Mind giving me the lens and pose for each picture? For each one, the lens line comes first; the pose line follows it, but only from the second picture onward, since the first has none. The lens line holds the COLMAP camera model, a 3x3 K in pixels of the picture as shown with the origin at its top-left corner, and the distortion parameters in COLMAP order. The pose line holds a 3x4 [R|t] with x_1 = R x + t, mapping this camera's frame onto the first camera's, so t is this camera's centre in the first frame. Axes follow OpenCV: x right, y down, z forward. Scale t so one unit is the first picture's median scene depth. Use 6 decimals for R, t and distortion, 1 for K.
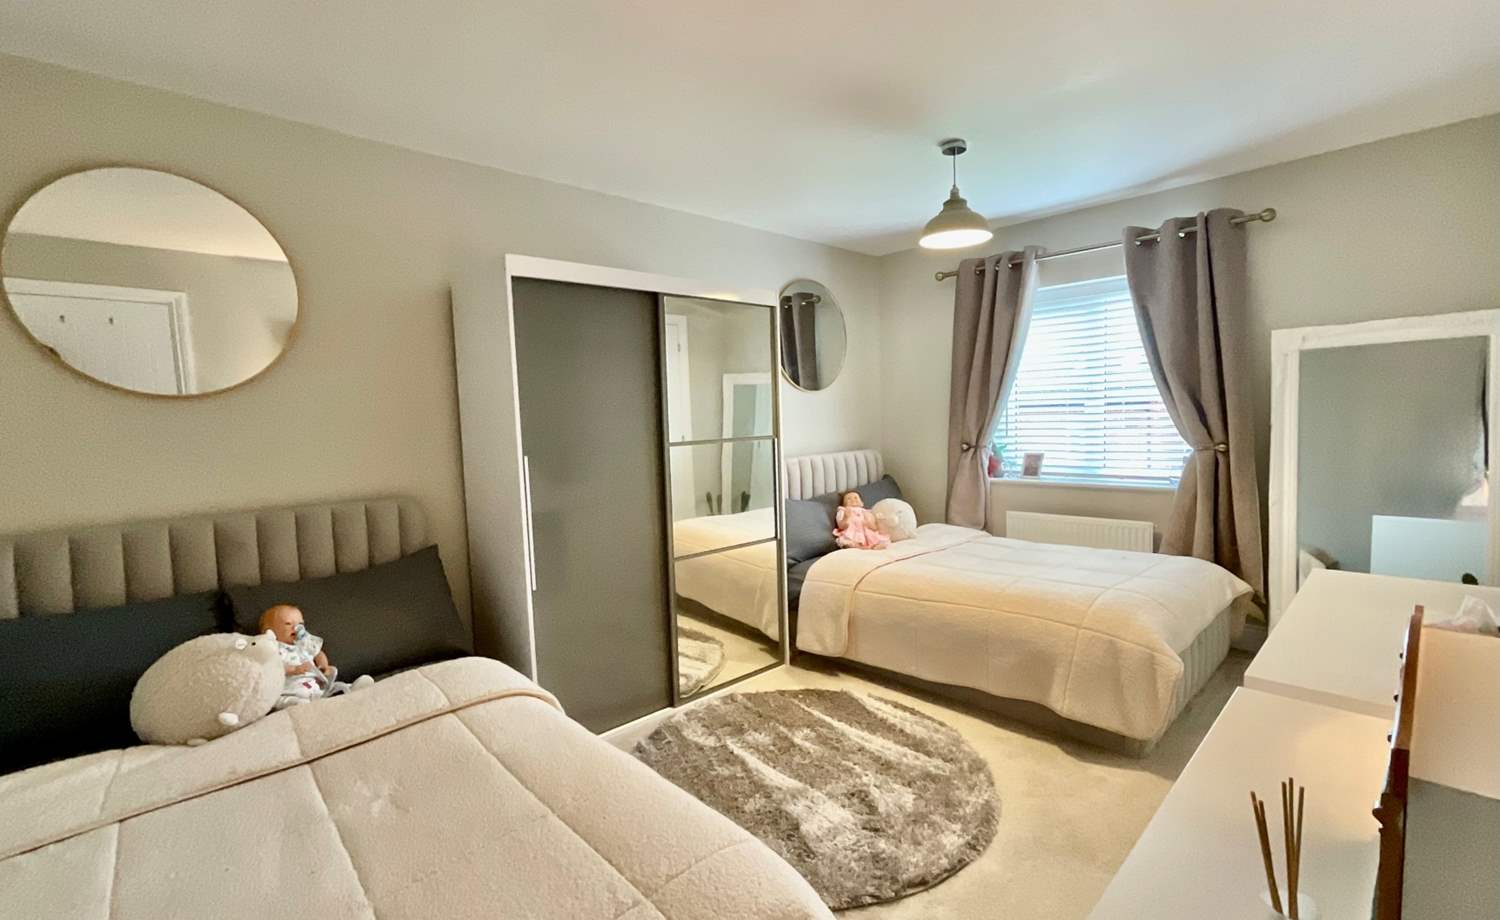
lens RADIAL K [[643.2, 0, 752.2], [0, 643.2, 463.3], [0, 0, 1]] dist [-0.018483, 0.000005]
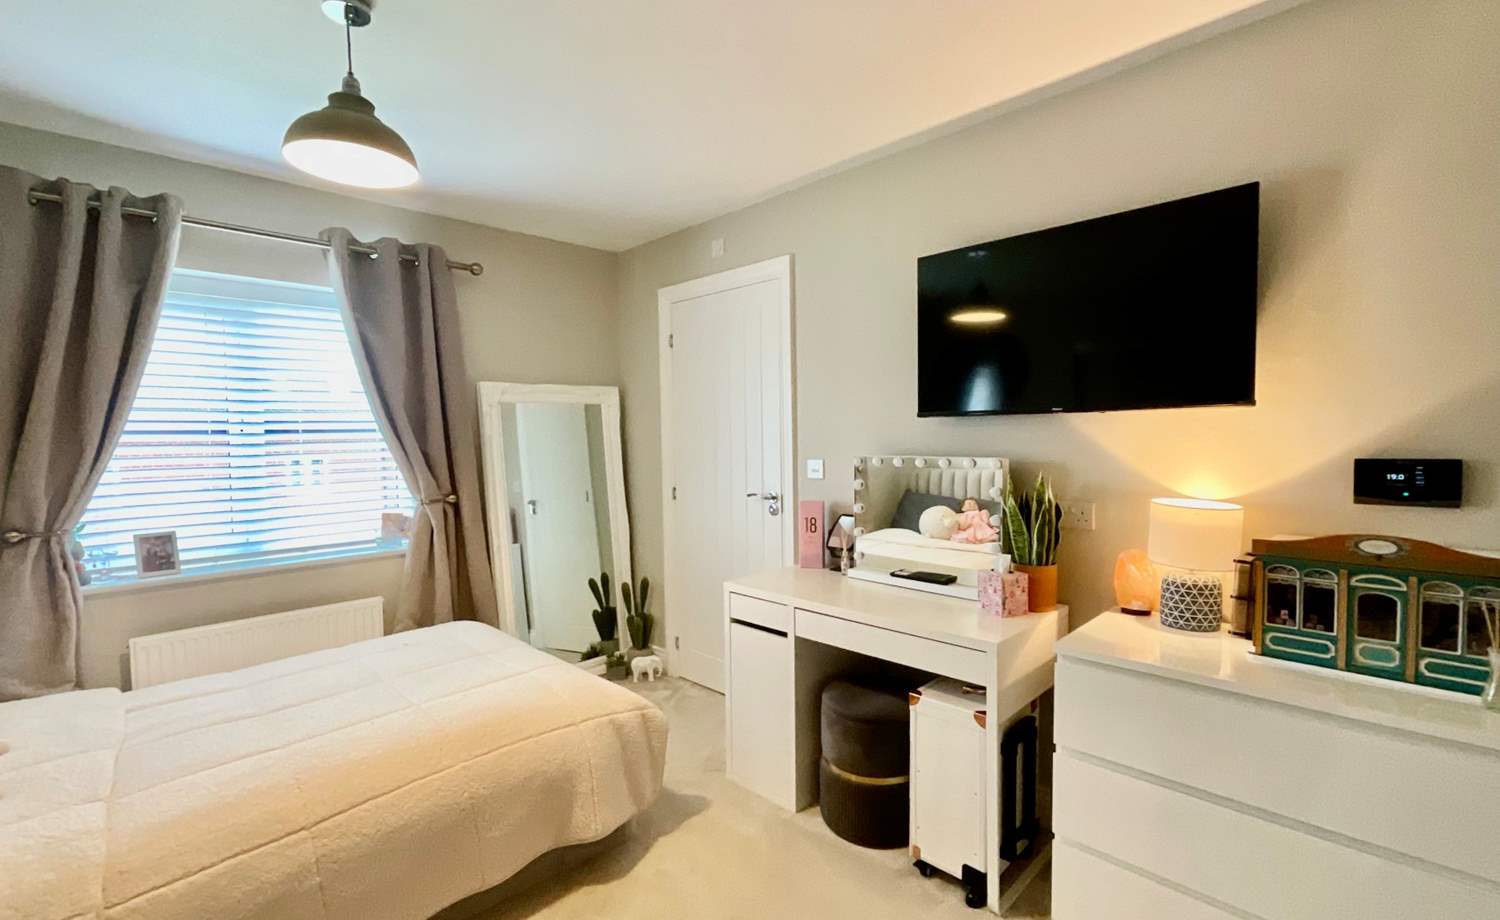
lens RADIAL K [[643.2, 0, 752.2], [0, 643.2, 463.3], [0, 0, 1]] dist [-0.018483, 0.000005]
pose [[-0.020088, -0.003371, 0.999793, -0.200036], [0.096340, 0.995334, 0.005291, -0.035109], [-0.995146, 0.096426, -0.019669, 0.516142]]
